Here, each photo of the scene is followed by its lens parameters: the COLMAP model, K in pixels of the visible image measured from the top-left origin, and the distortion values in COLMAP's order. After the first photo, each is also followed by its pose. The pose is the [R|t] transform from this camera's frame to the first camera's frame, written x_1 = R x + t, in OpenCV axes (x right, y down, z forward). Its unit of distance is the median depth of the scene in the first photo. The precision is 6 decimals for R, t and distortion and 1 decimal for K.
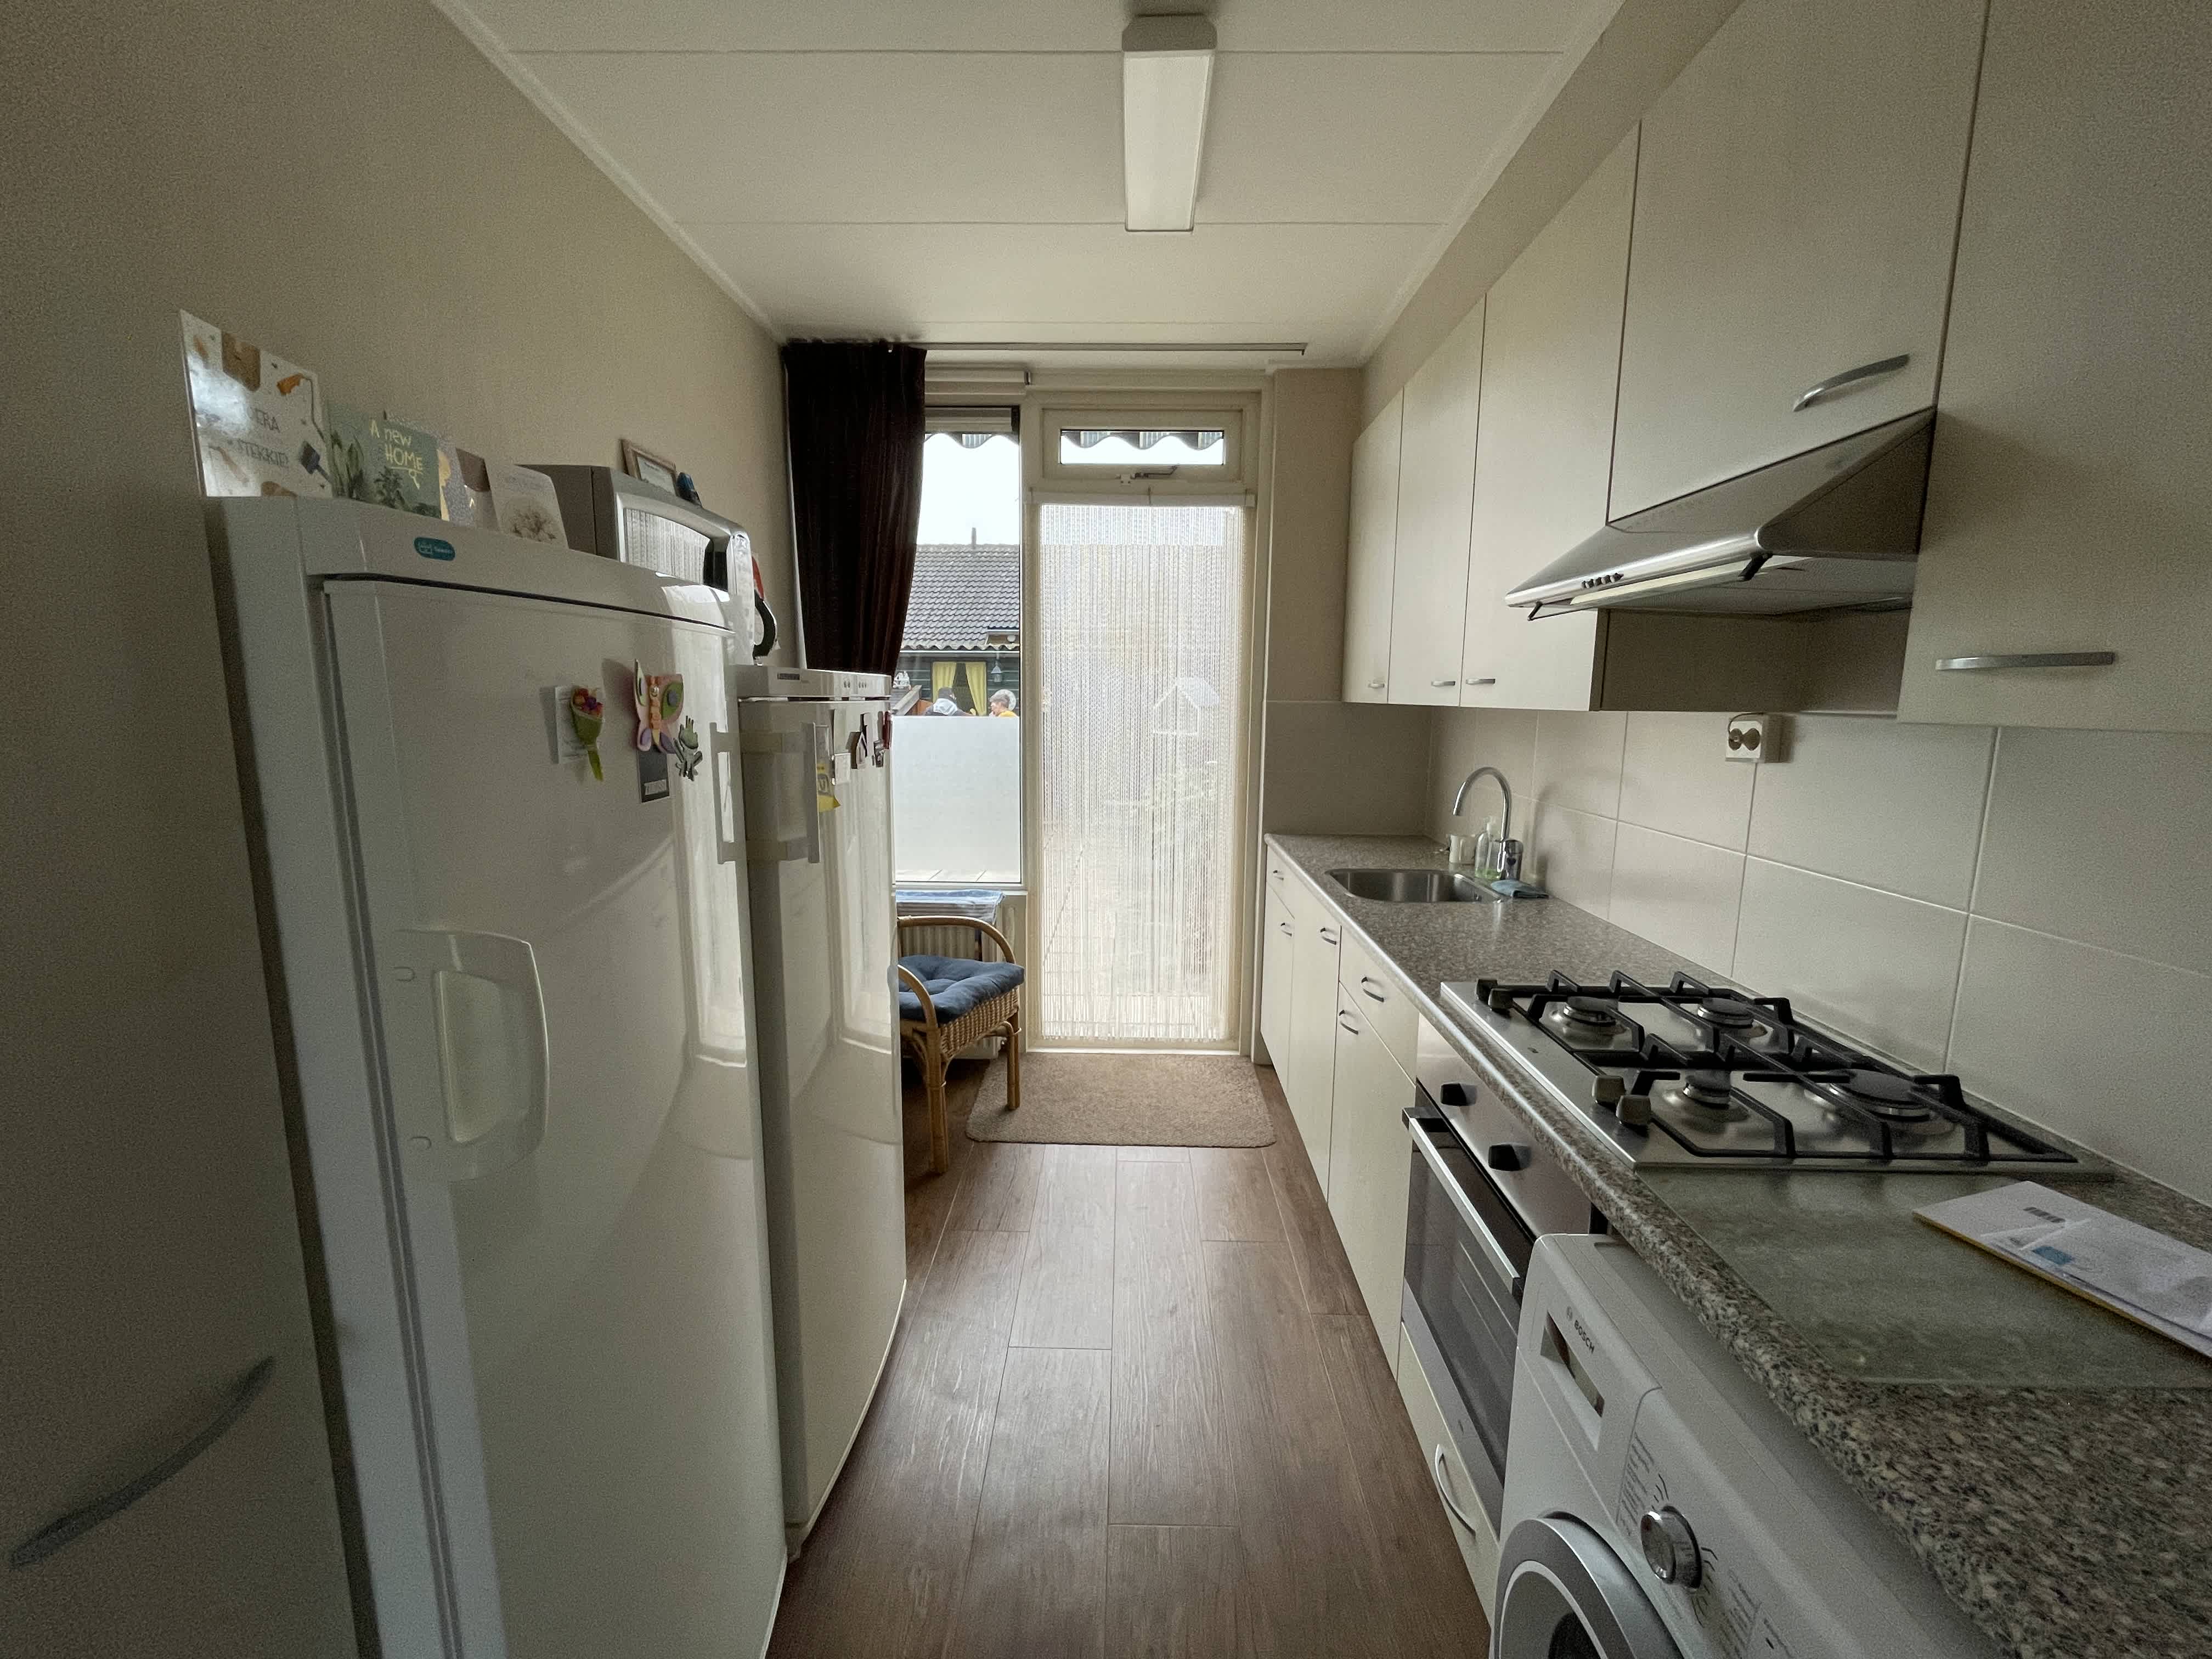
lens RADIAL K [[888.9, 0, 1107.1], [0, 888.9, 829.0], [0, 0, 1]] dist [-0.001328, -0.000026]
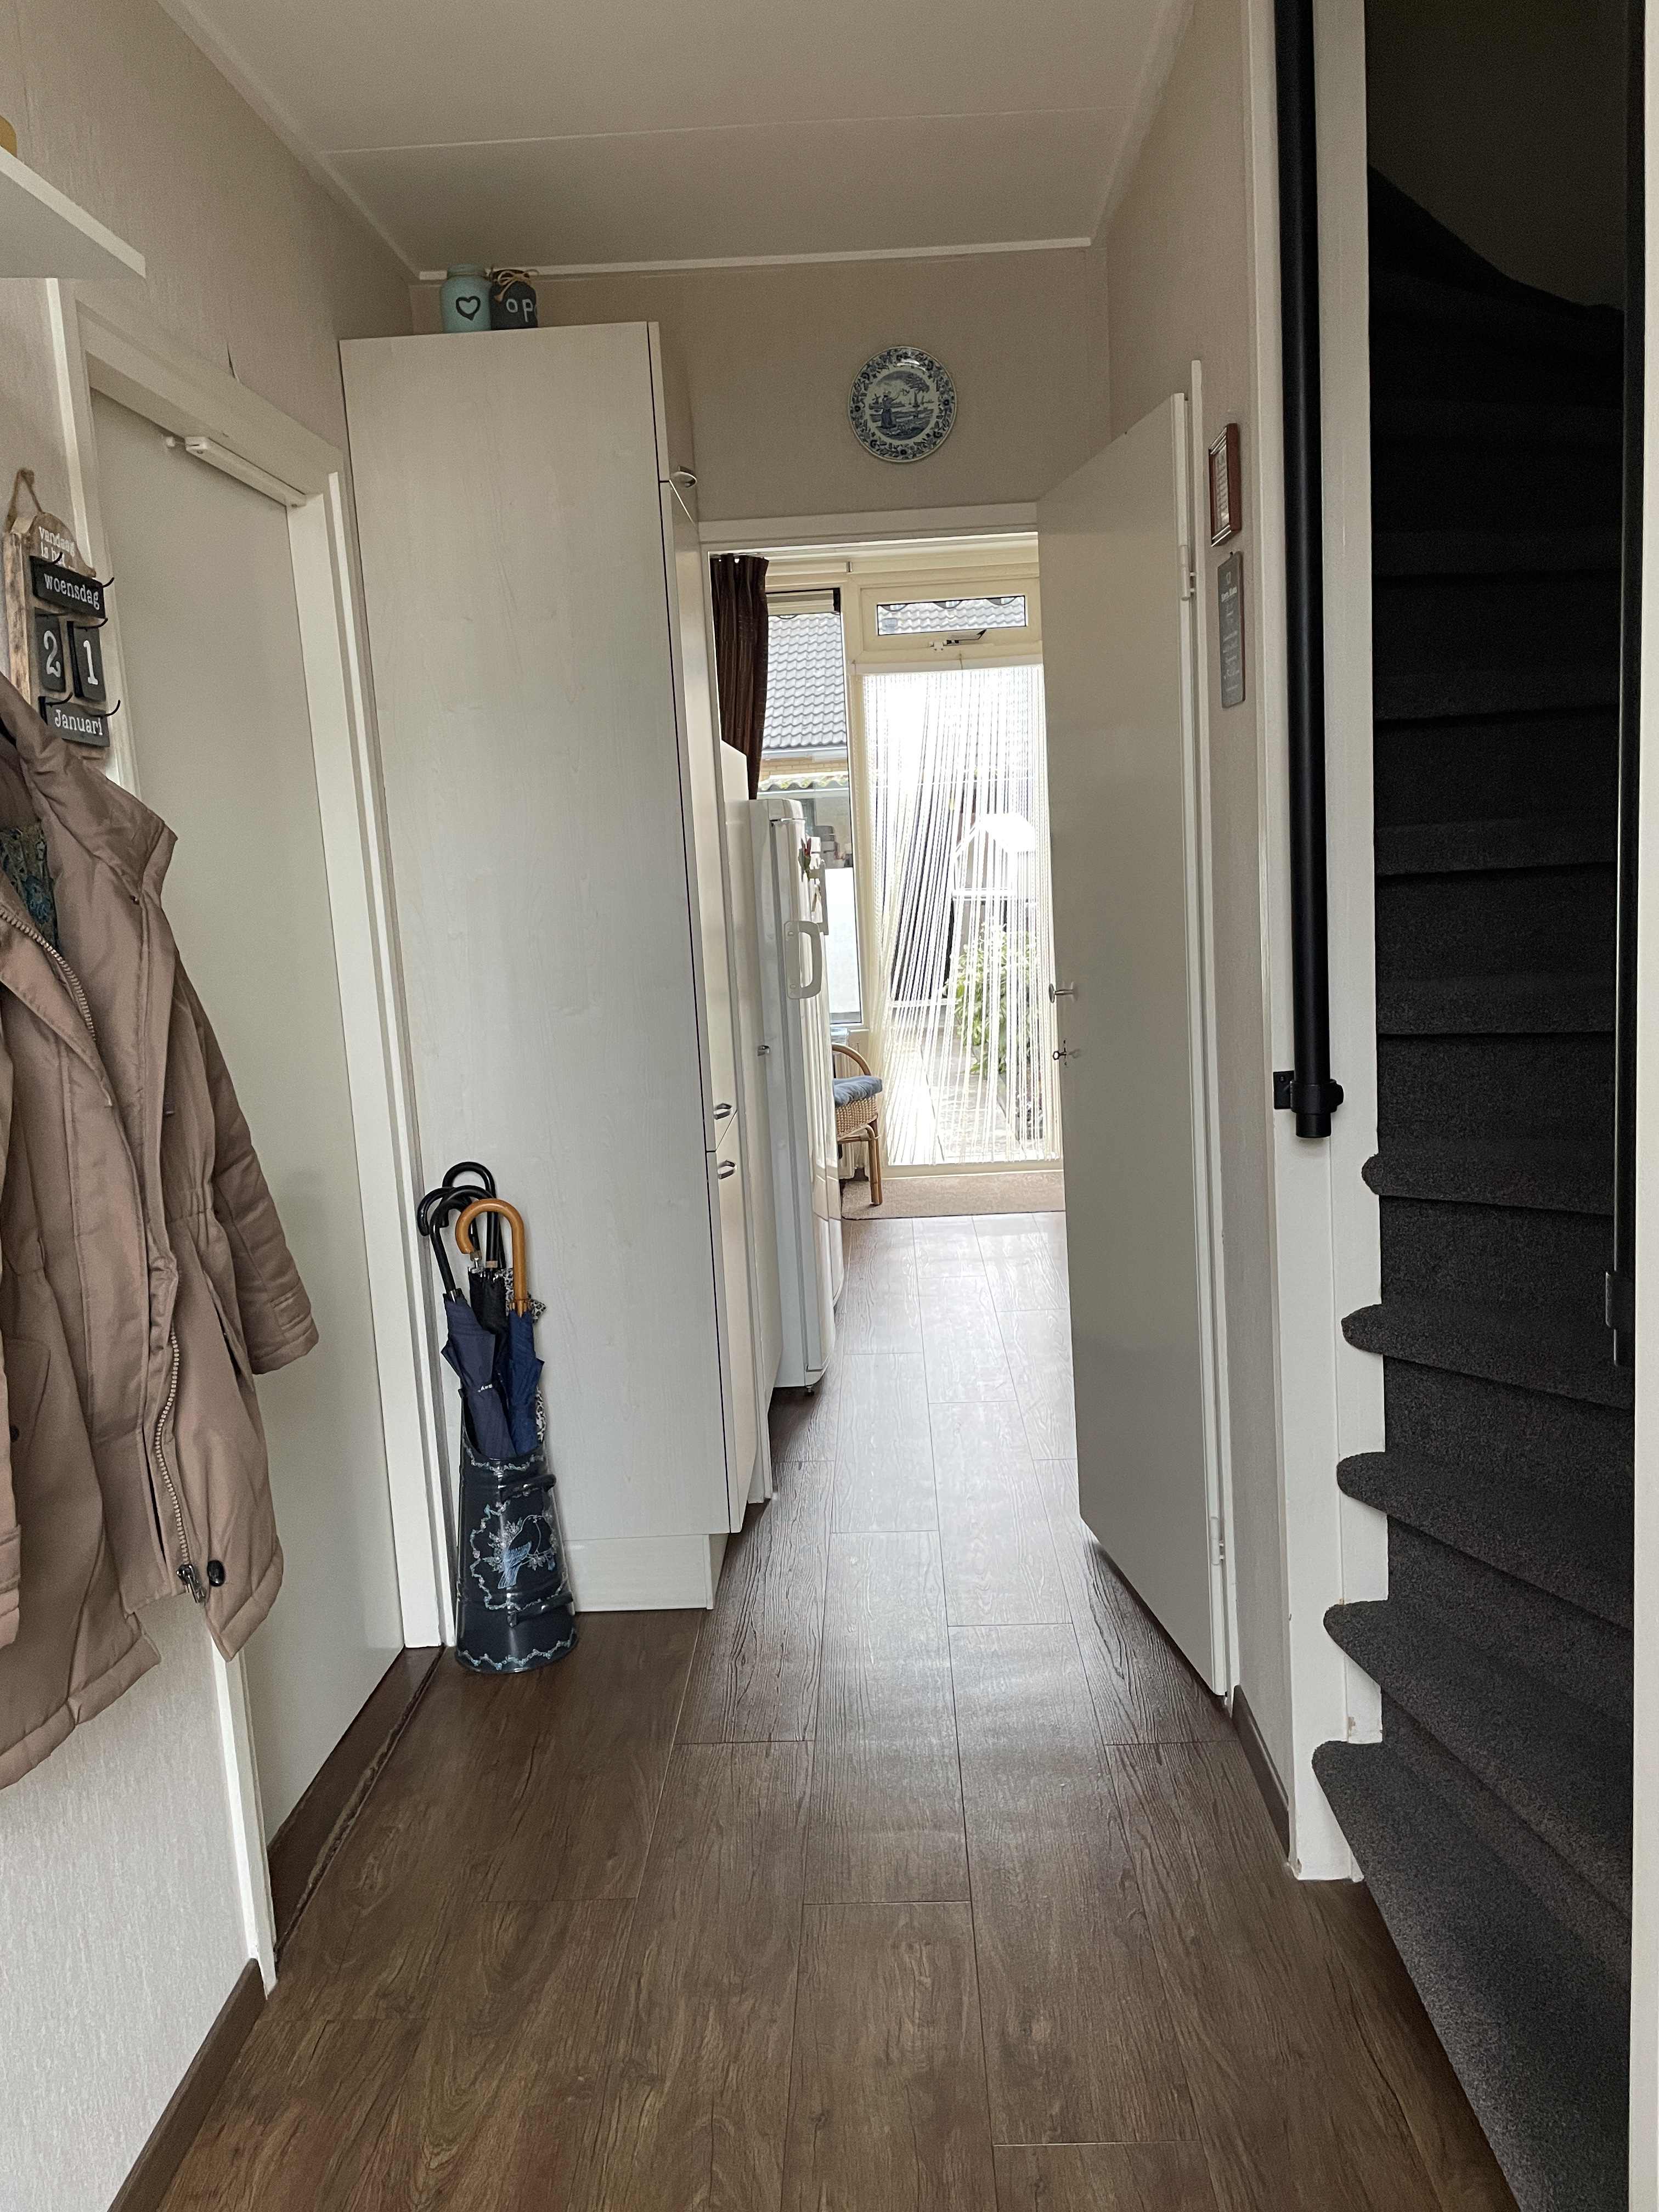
lens RADIAL K [[1683.7, 0, 832.0], [0, 1683.7, 1104.3], [0, 0, 1]] dist [0.010007, 0.000899]
pose [[0.997908, -0.062140, -0.017853, -0.110889], [0.062238, 0.998049, 0.005015, 0.160848], [0.017506, -0.006115, 0.999828, -1.120178]]
